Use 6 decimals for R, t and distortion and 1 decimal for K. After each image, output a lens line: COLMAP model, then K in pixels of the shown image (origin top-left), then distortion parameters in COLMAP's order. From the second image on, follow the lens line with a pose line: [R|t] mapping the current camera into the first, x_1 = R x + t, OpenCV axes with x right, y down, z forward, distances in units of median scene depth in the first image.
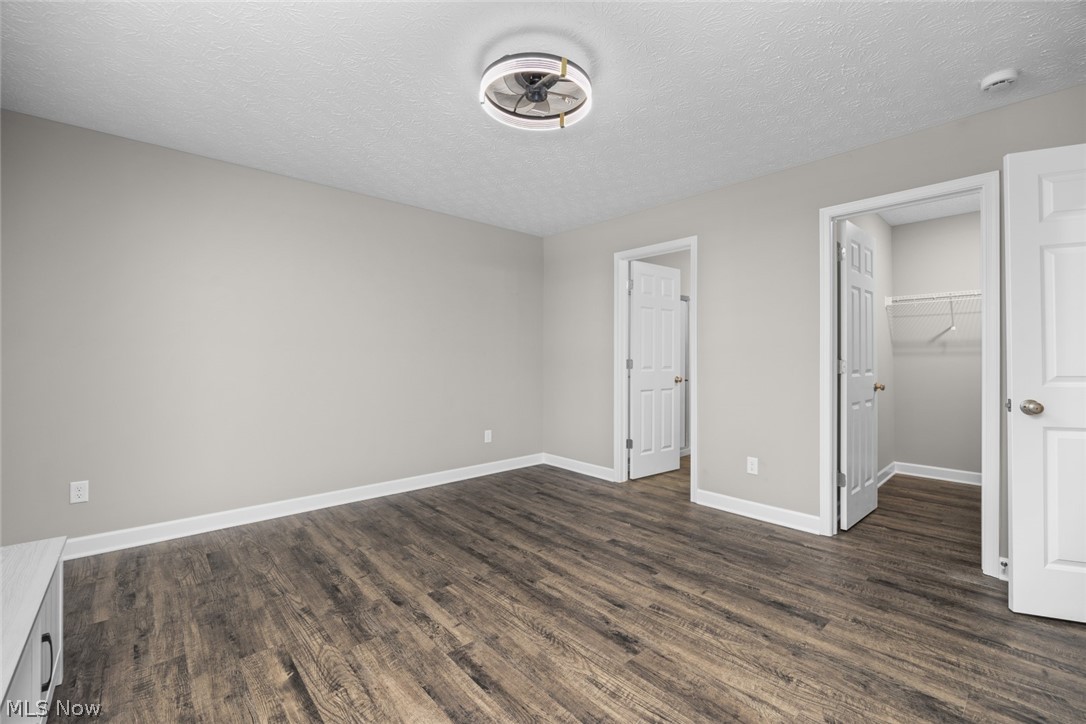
lens RADIAL K [[455.6, 0, 542.0], [0, 455.6, 360.1], [0, 0, 1]] dist [-0.015956, 0.000009]
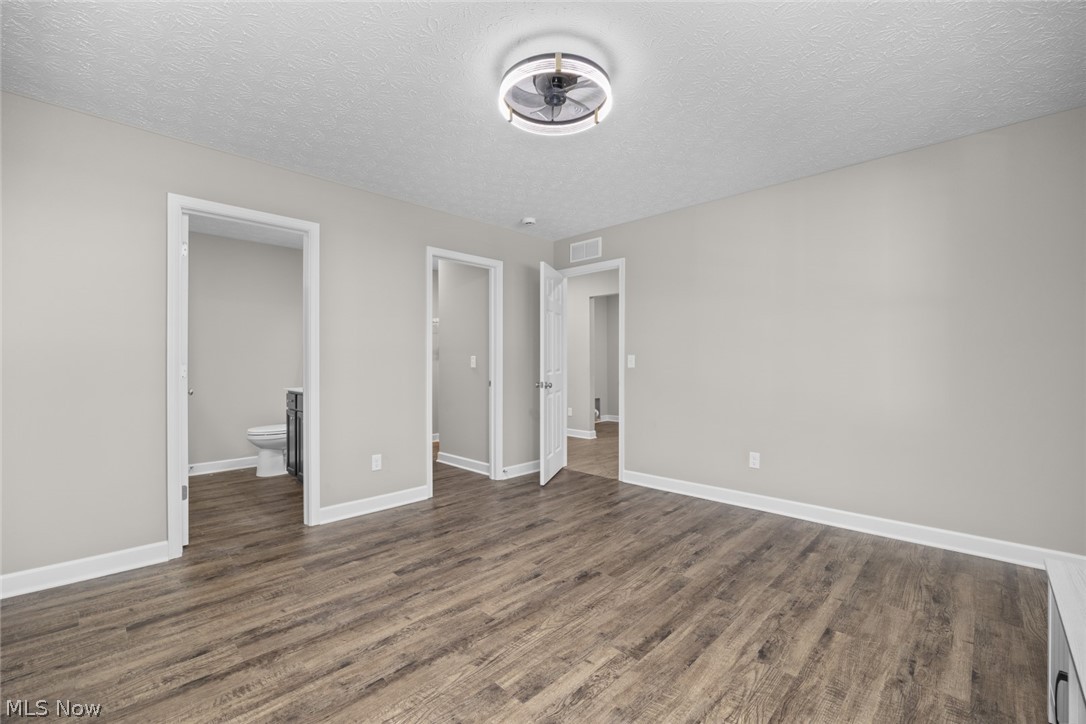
lens RADIAL K [[455.6, 0, 542.0], [0, 455.6, 360.1], [0, 0, 1]] dist [-0.015956, 0.000009]
pose [[-0.071118, 0.005252, 0.997454, -0.934438], [0.005469, 0.999973, -0.004875, -0.002356], [-0.997453, 0.005108, -0.071145, 1.008071]]
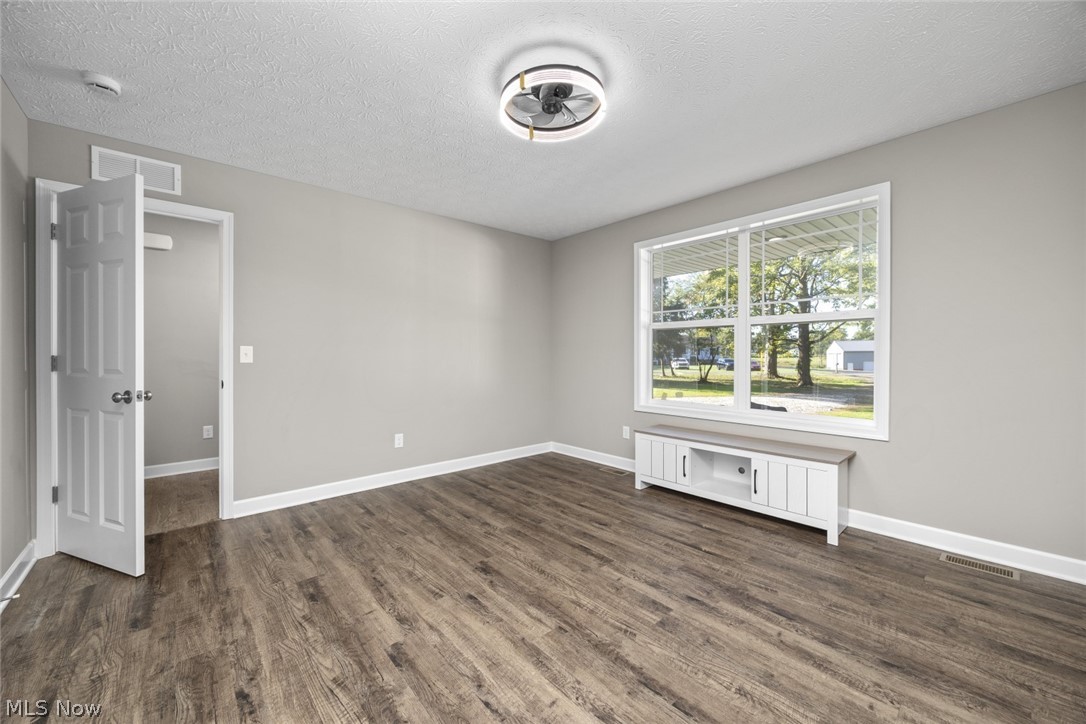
lens RADIAL K [[415.2, 0, 544.1], [0, 415.2, 364.1], [0, 0, 1]] dist [-0.006726, 0.000084]
pose [[-0.999993, 0.002898, 0.002443, 0.004593], [0.002958, 0.999684, 0.024979, -0.003621], [-0.002370, 0.024987, -0.999685, 1.810229]]
